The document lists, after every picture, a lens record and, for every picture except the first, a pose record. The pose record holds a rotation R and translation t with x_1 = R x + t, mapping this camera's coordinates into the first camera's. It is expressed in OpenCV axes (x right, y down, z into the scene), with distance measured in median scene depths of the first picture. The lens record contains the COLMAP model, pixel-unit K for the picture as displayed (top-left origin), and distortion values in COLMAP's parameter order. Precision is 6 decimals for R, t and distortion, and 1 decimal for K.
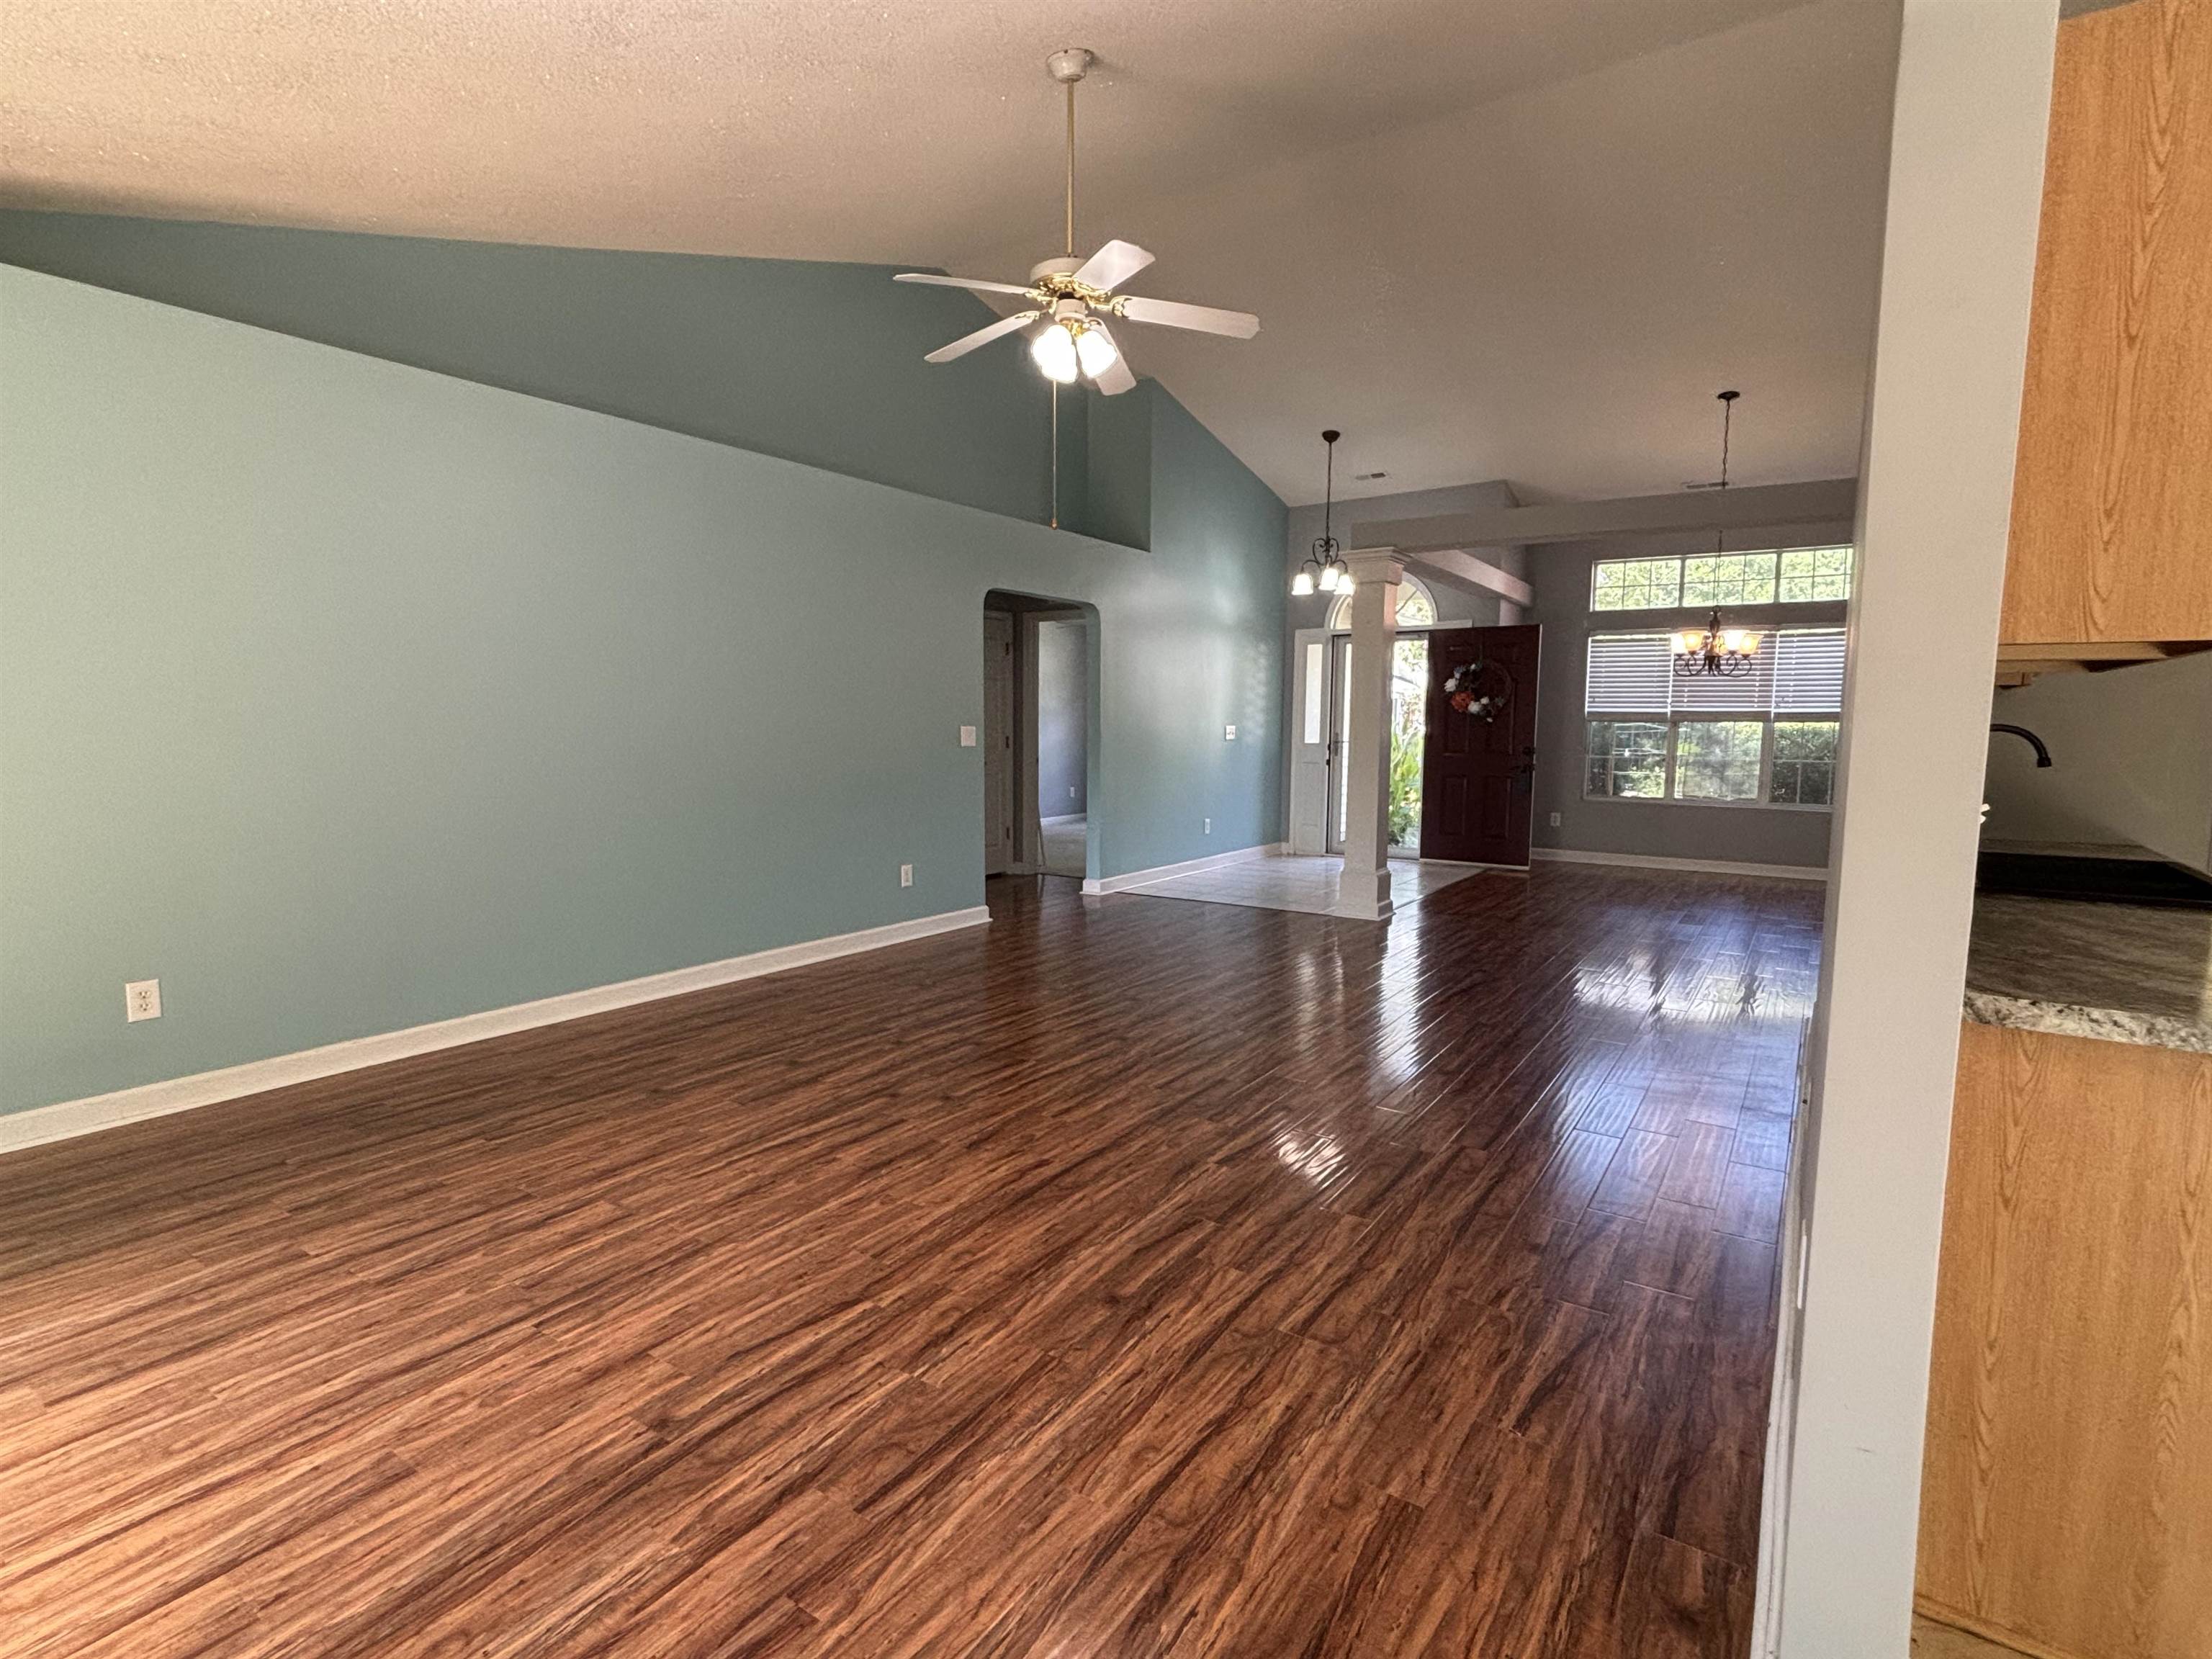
lens RADIAL K [[1077.7, 0, 1106.0], [0, 1077.7, 829.5], [0, 0, 1]] dist [0.002095, -0.000025]
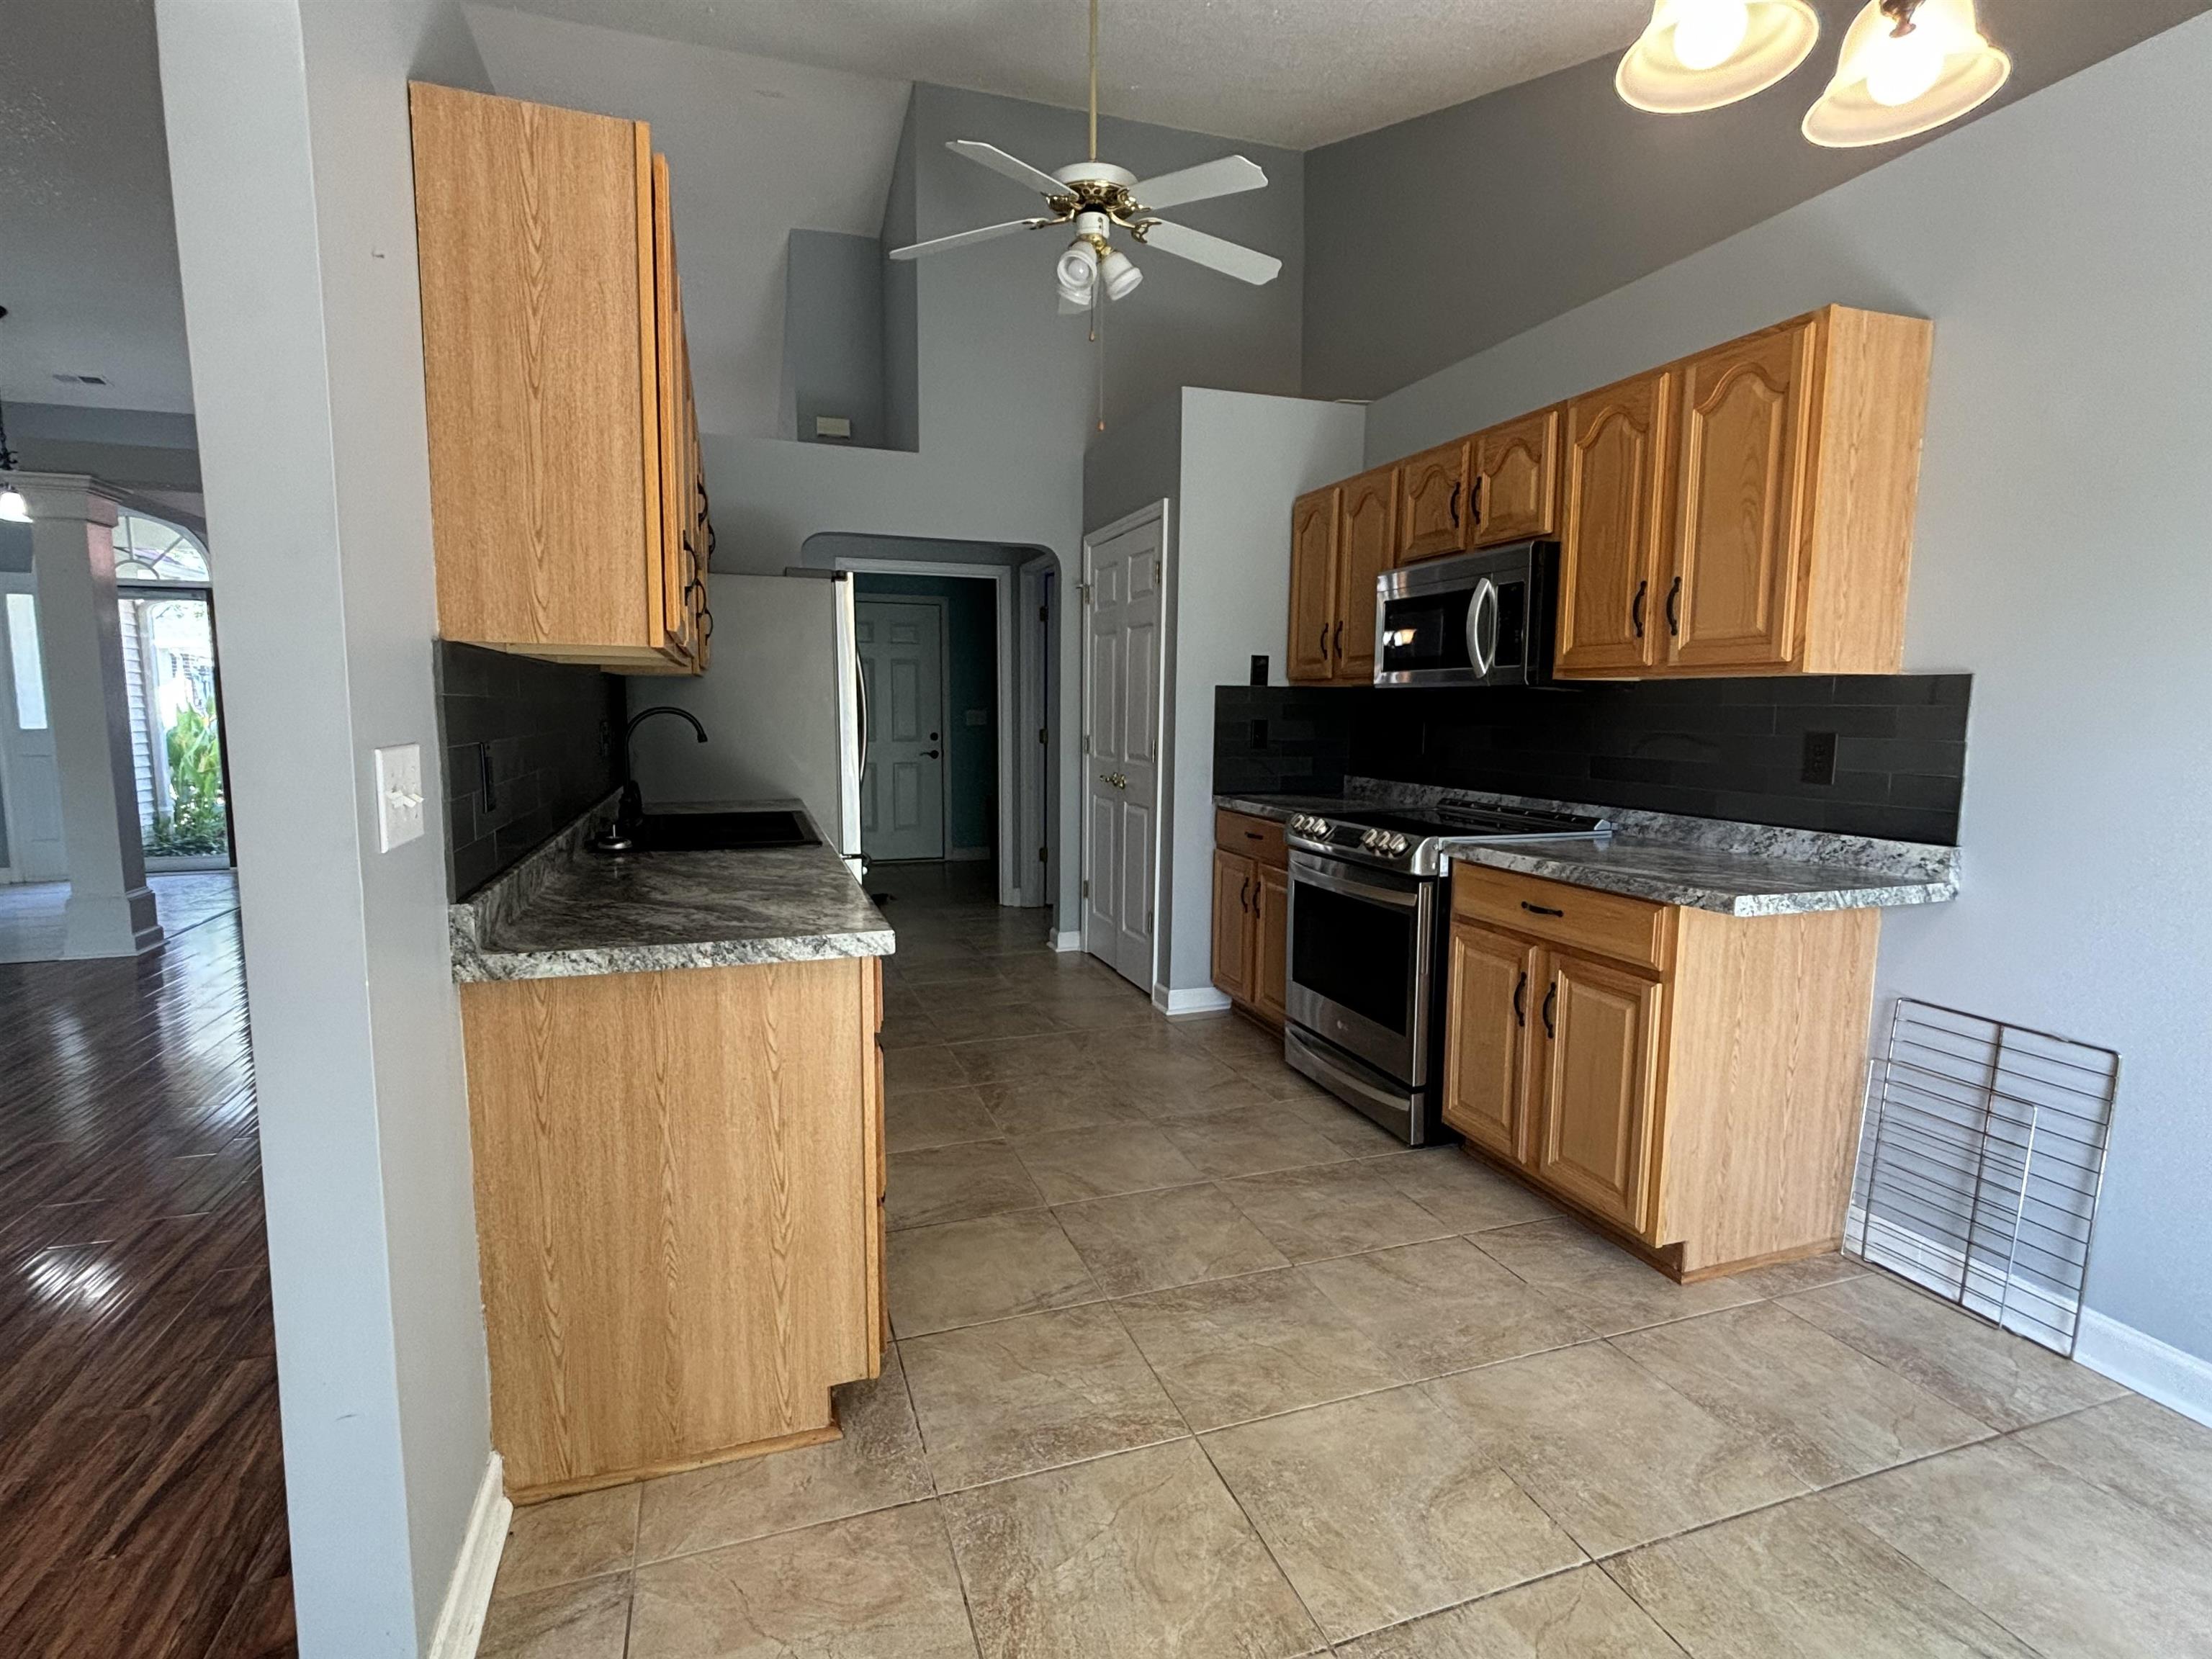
lens RADIAL K [[1073.3, 0, 1106.0], [0, 1073.3, 829.5], [0, 0, 1]] dist [-0.009641, 0.006227]
pose [[0.600980, -0.095220, 0.793572, 0.179095], [0.077968, 0.995127, 0.060359, 0.003123], [-0.795452, 0.025599, 0.605476, -0.104404]]
